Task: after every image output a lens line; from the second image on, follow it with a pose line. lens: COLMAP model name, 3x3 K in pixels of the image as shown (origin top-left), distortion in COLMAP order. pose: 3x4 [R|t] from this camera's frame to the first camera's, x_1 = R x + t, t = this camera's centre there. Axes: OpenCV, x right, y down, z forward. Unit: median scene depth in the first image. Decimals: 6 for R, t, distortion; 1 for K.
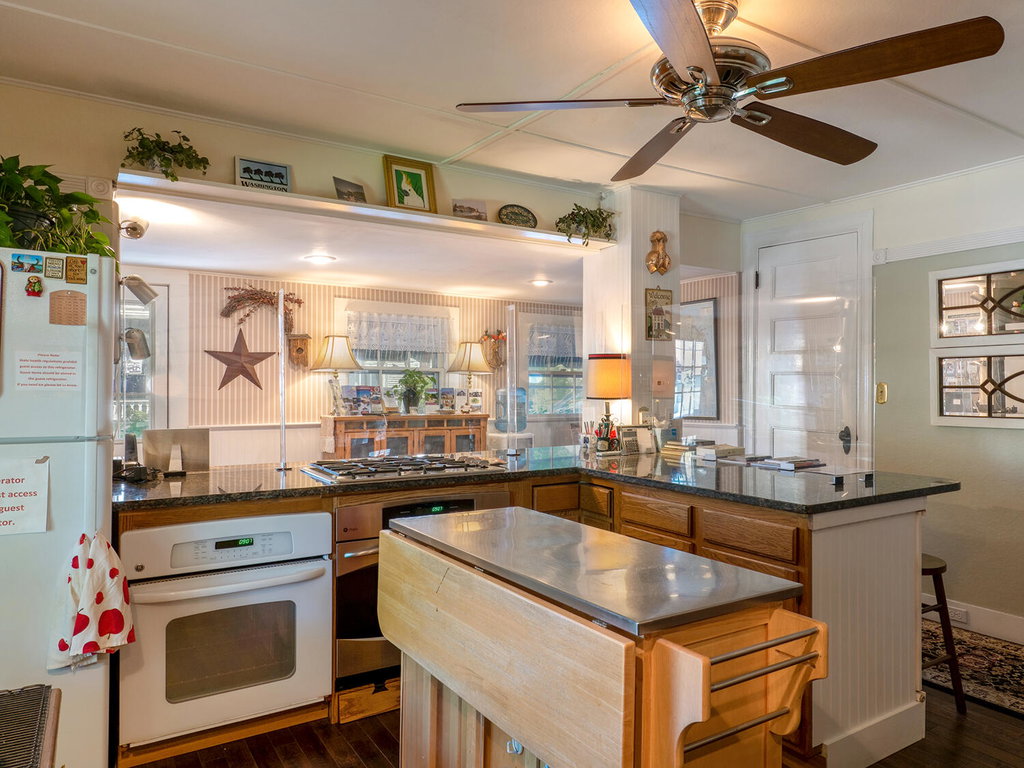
lens RADIAL K [[679.5, 0, 512.2], [0, 679.5, 399.5], [0, 0, 1]] dist [0.040237, 0.000002]
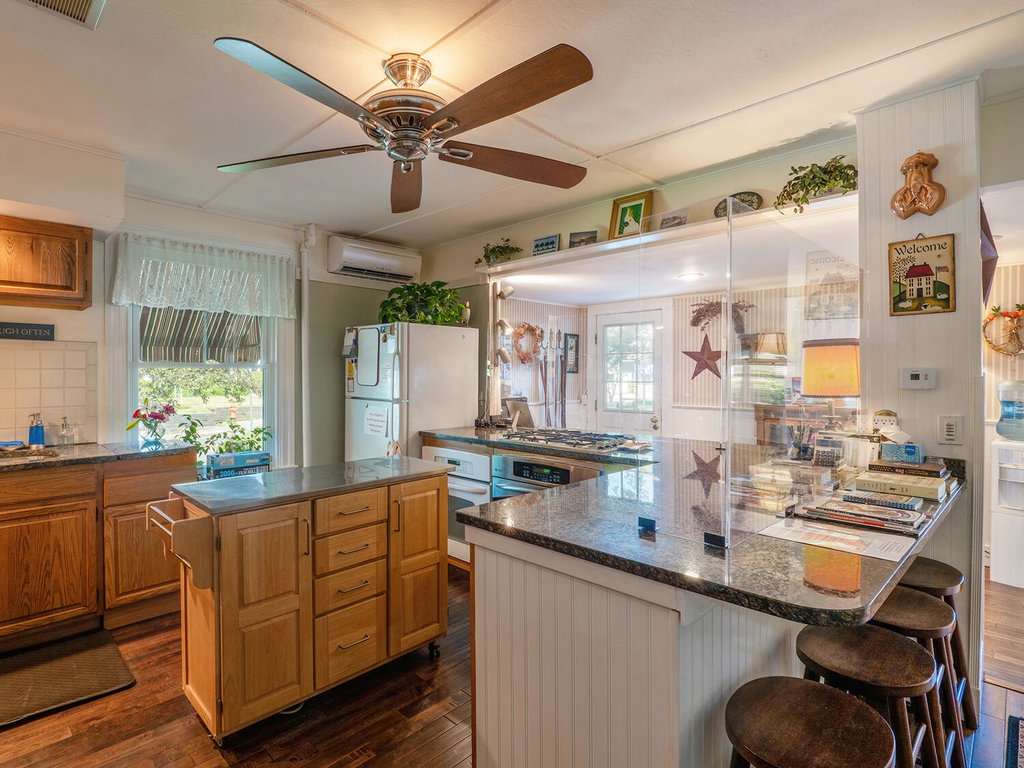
lens RADIAL K [[529.4, 0, 512.0], [0, 529.4, 384.0], [0, 0, 1]] dist [-0.000207, 0.000641]
pose [[0.255575, 0.017575, -0.966629, 0.722702], [-0.018316, 0.999743, 0.013334, -0.018629], [0.966616, 0.014297, 0.255832, 0.547620]]
